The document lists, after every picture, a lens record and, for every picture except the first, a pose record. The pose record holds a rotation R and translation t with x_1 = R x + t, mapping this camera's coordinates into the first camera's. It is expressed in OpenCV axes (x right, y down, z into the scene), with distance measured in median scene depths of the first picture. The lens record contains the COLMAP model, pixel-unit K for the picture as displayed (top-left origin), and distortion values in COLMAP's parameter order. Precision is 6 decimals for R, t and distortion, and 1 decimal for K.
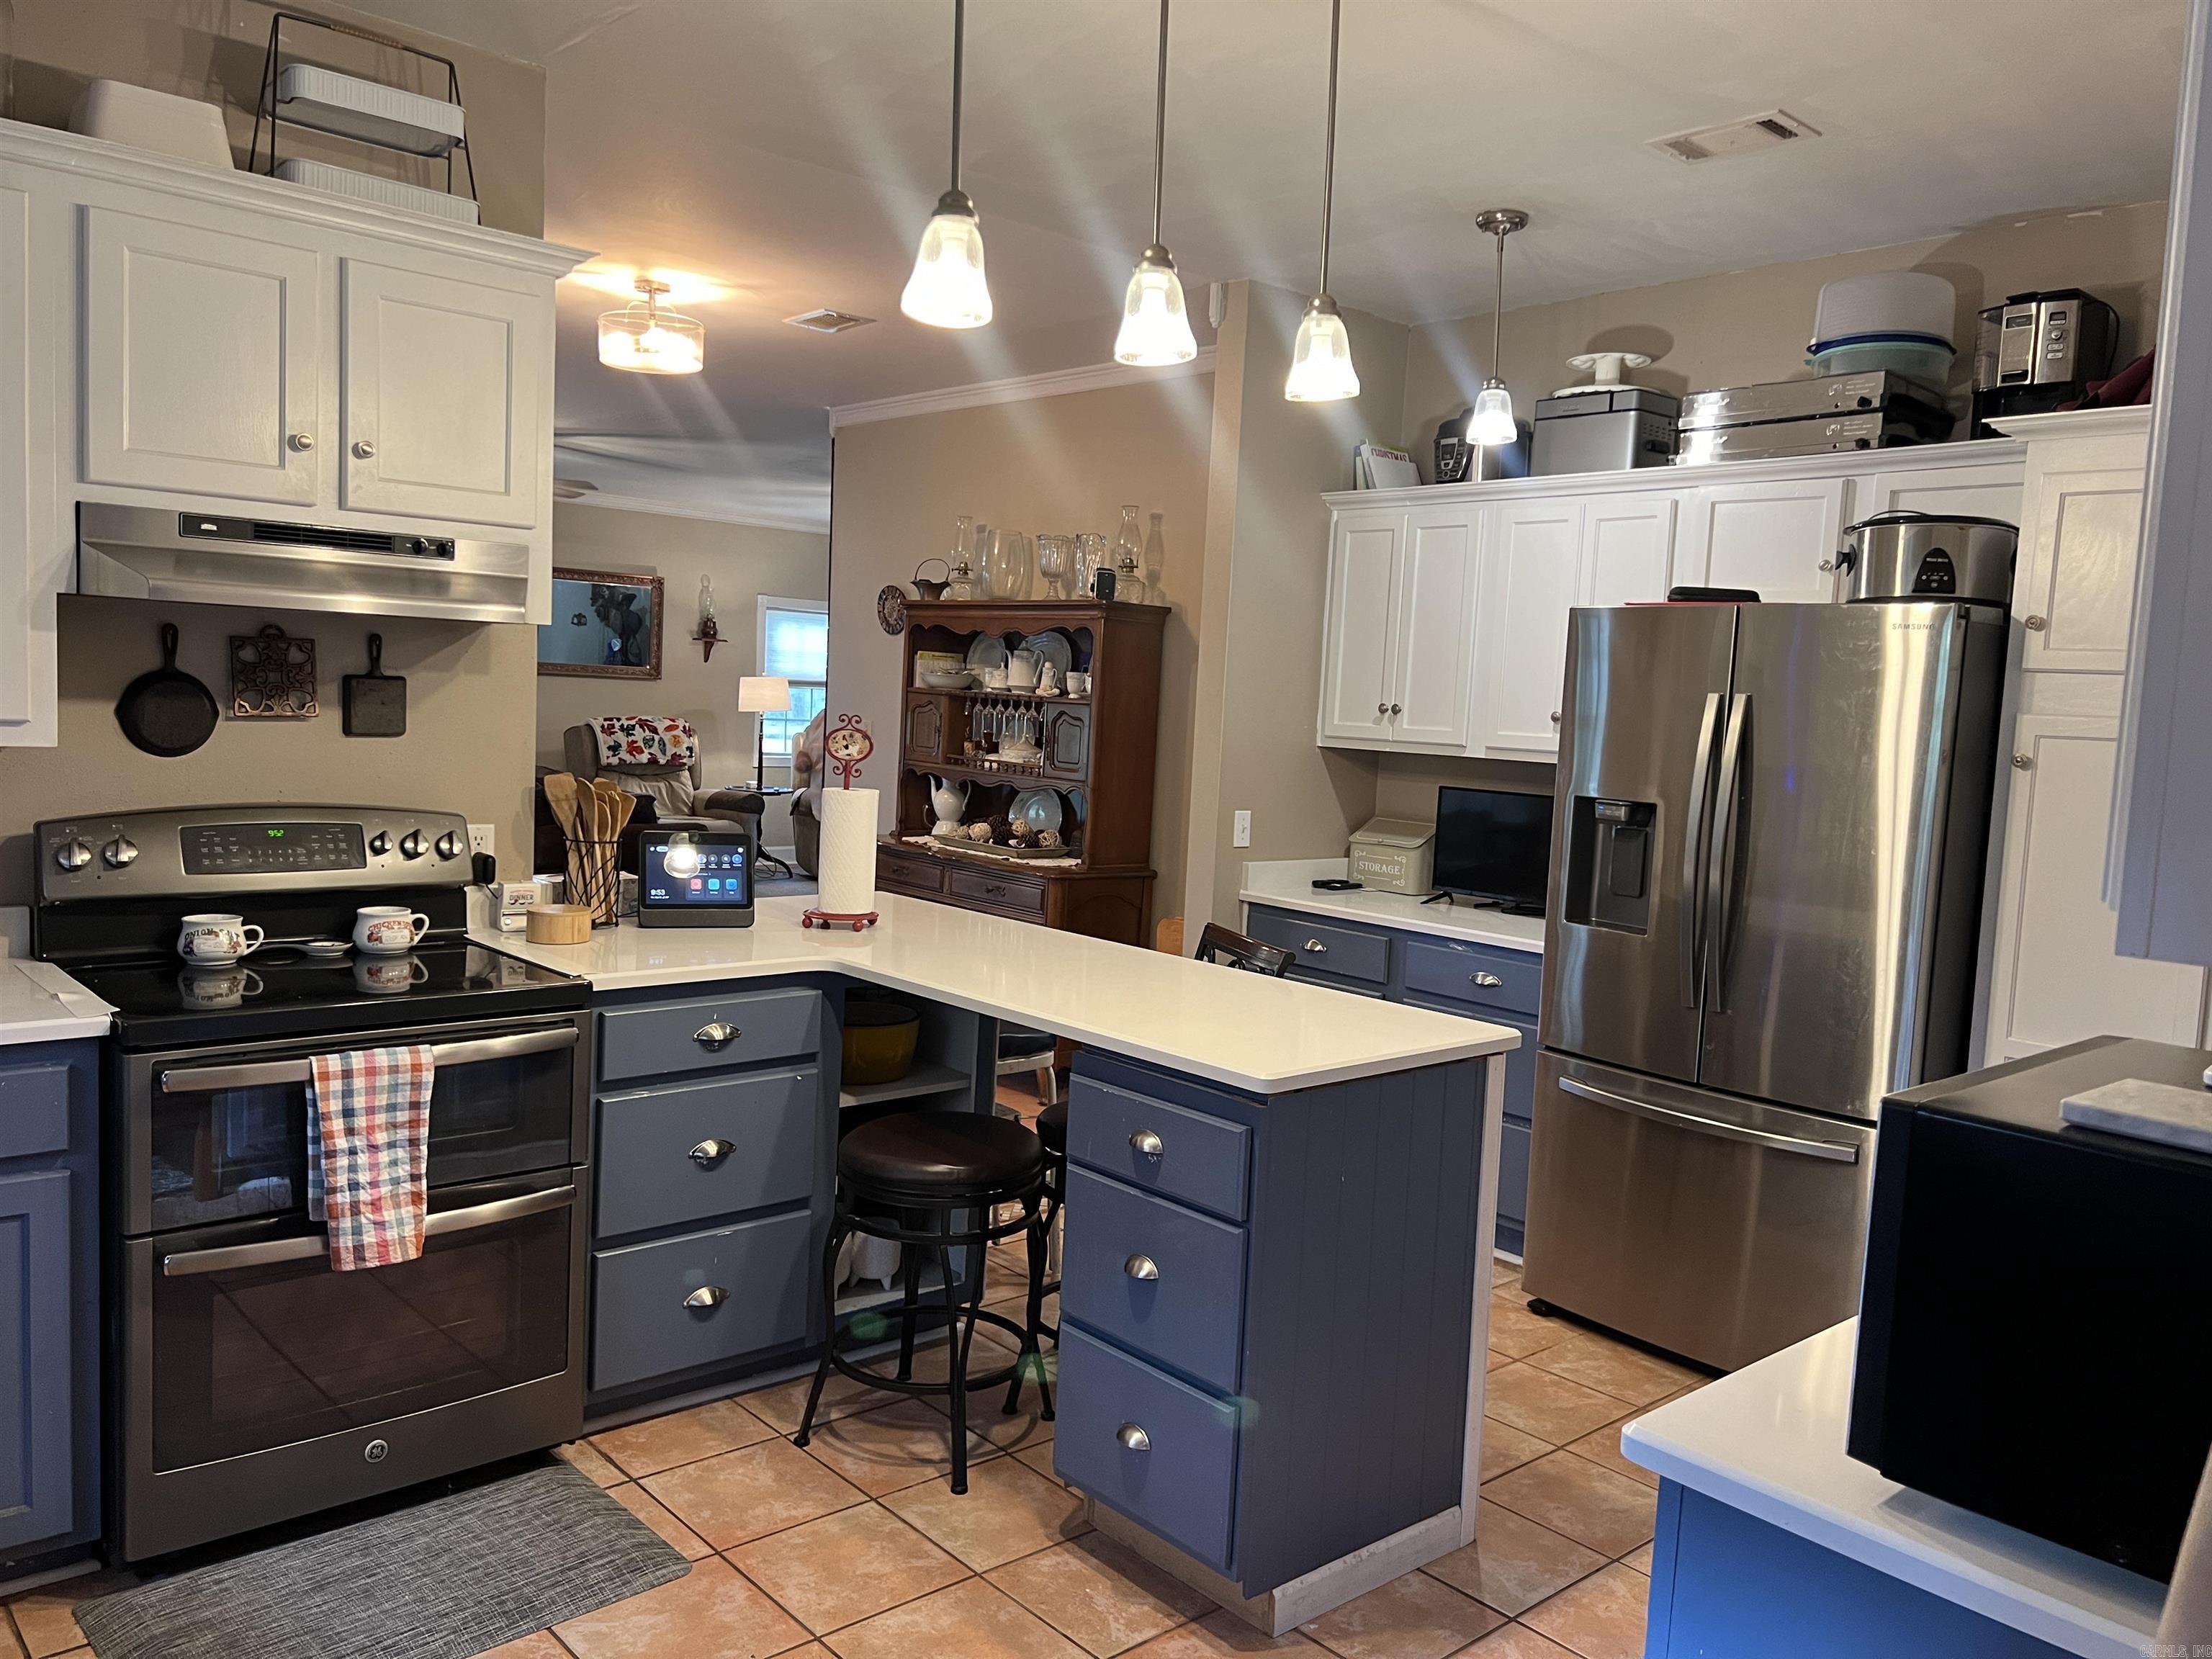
lens RADIAL K [[1671.9, 0, 1106.0], [0, 1671.9, 829.5], [0, 0, 1]] dist [0.096706, -0.122200]
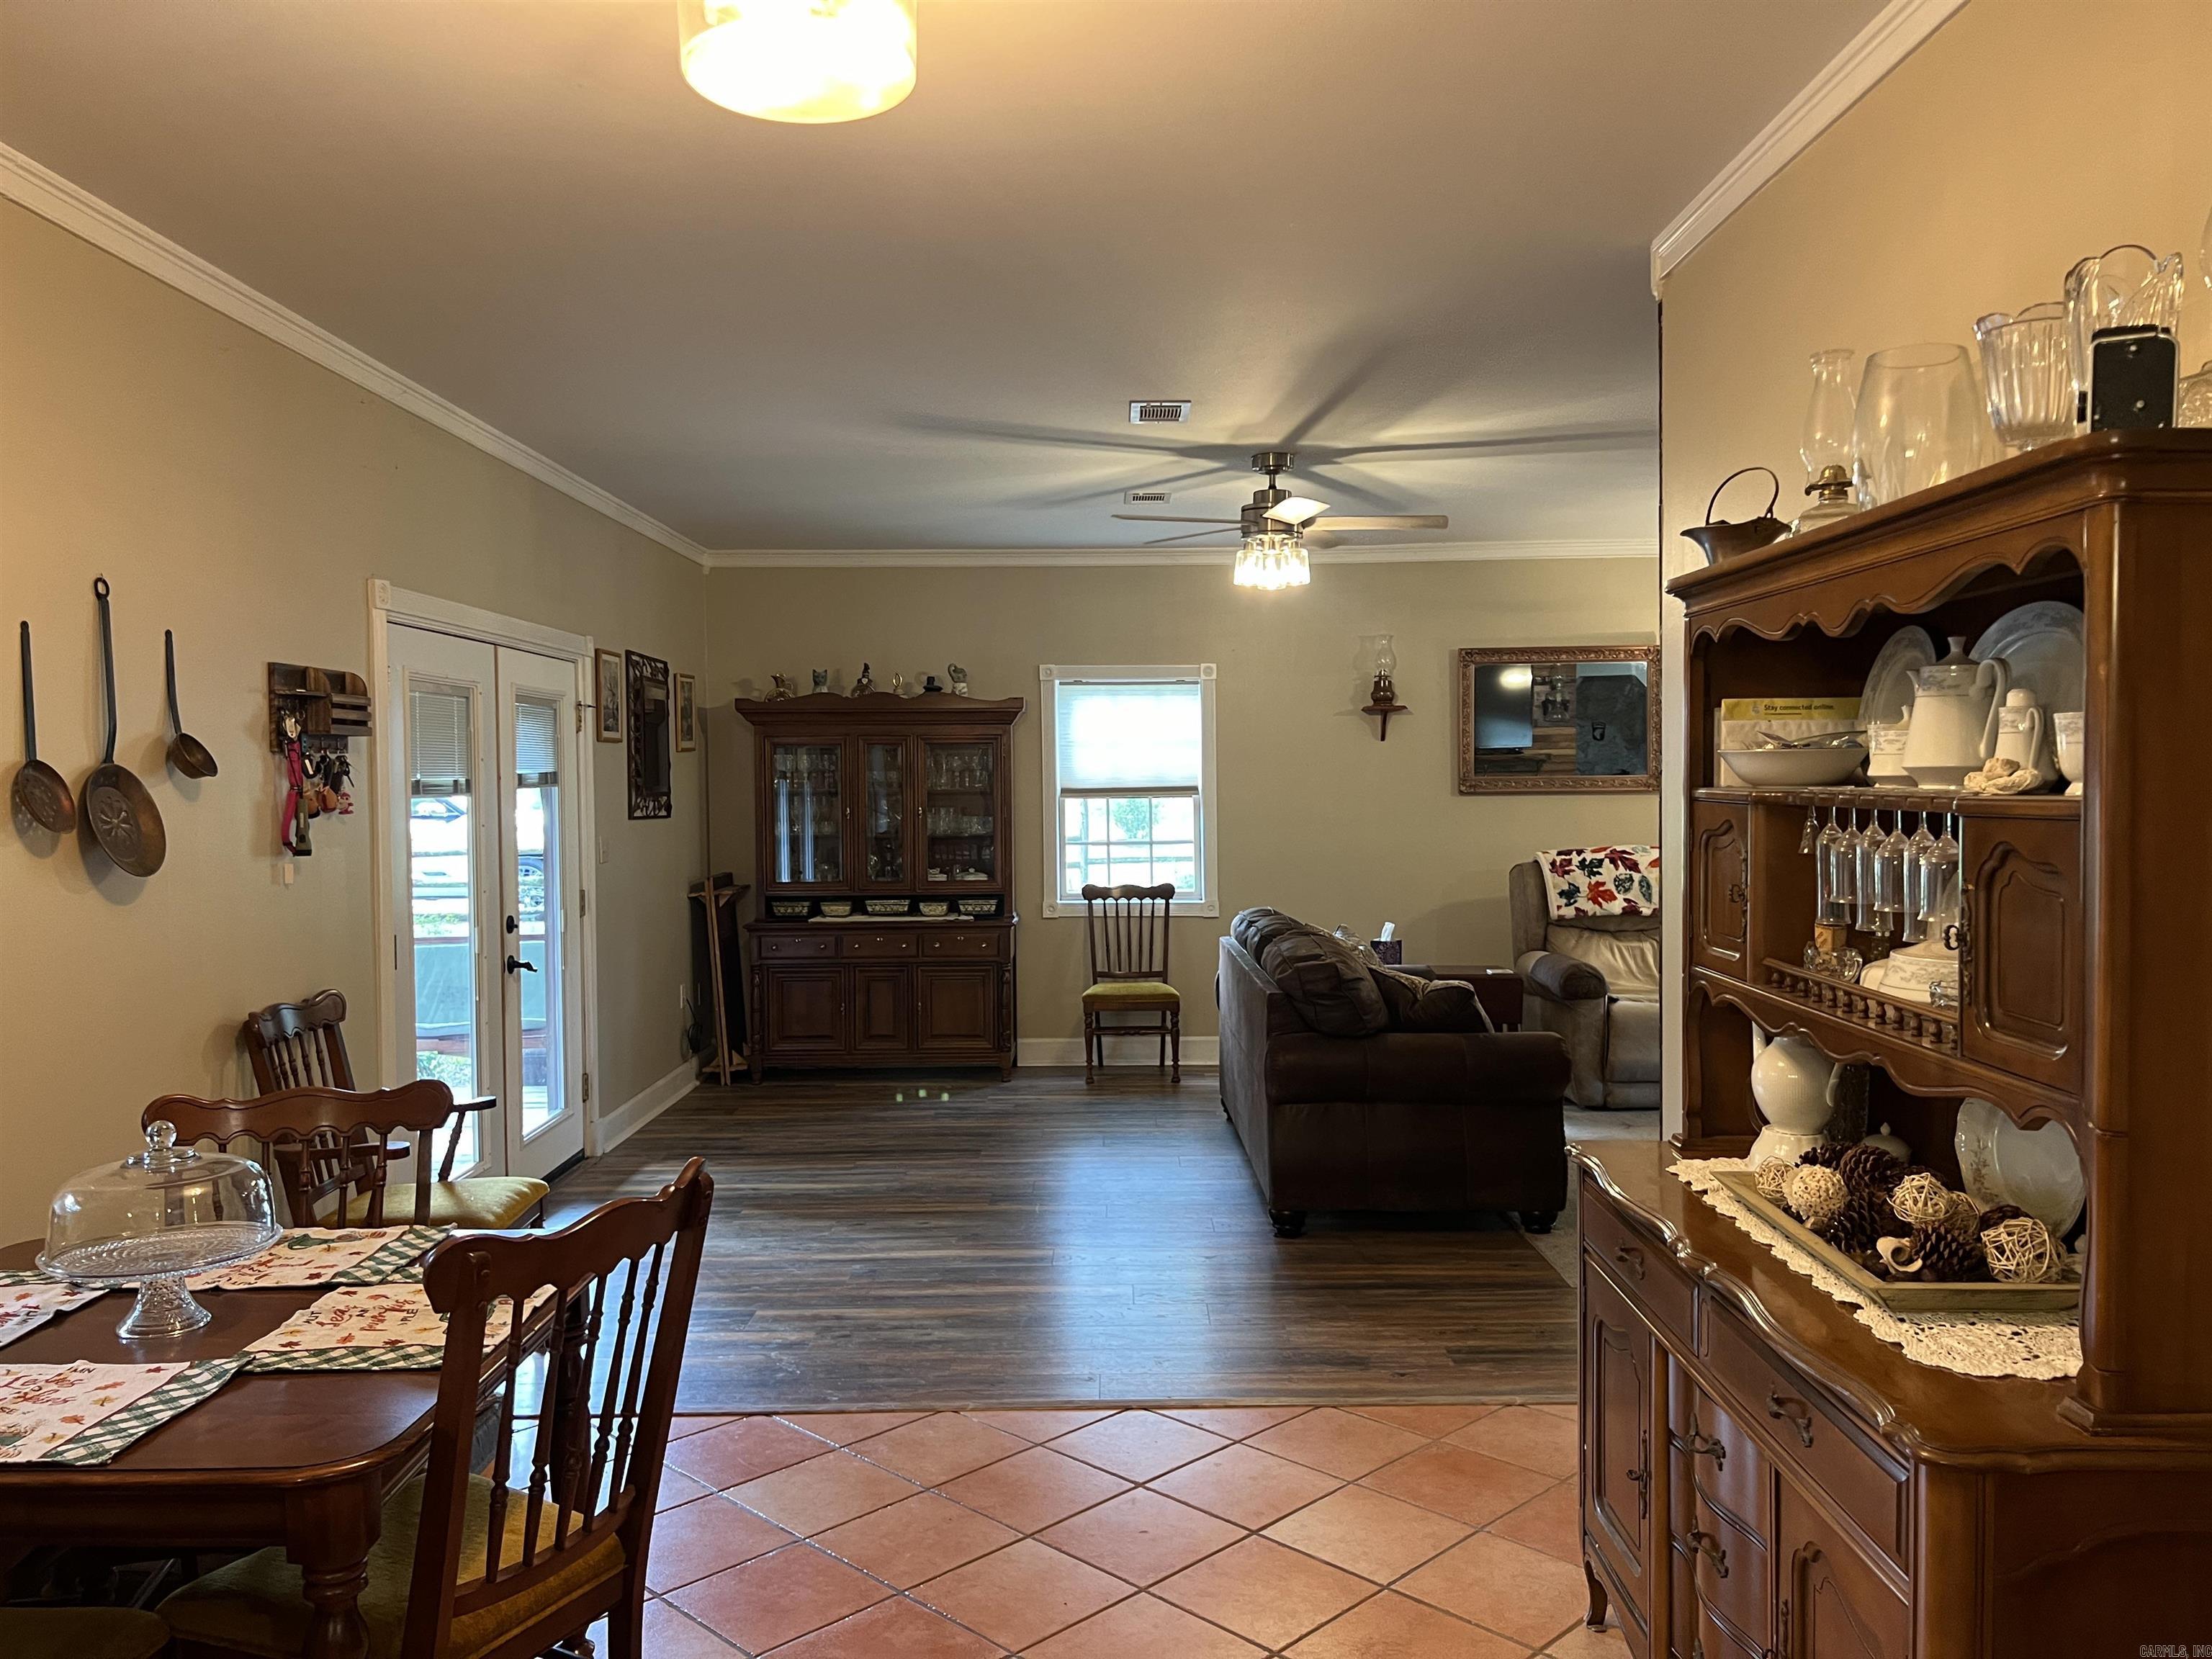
lens RADIAL K [[1671.9, 0, 1106.0], [0, 1671.9, 829.5], [0, 0, 1]] dist [0.096706, -0.122200]
pose [[0.744678, -0.037643, -0.666362, 0.029658], [-0.008405, 0.997800, -0.065758, -0.027514], [0.667371, 0.054569, 0.742723, 0.355111]]
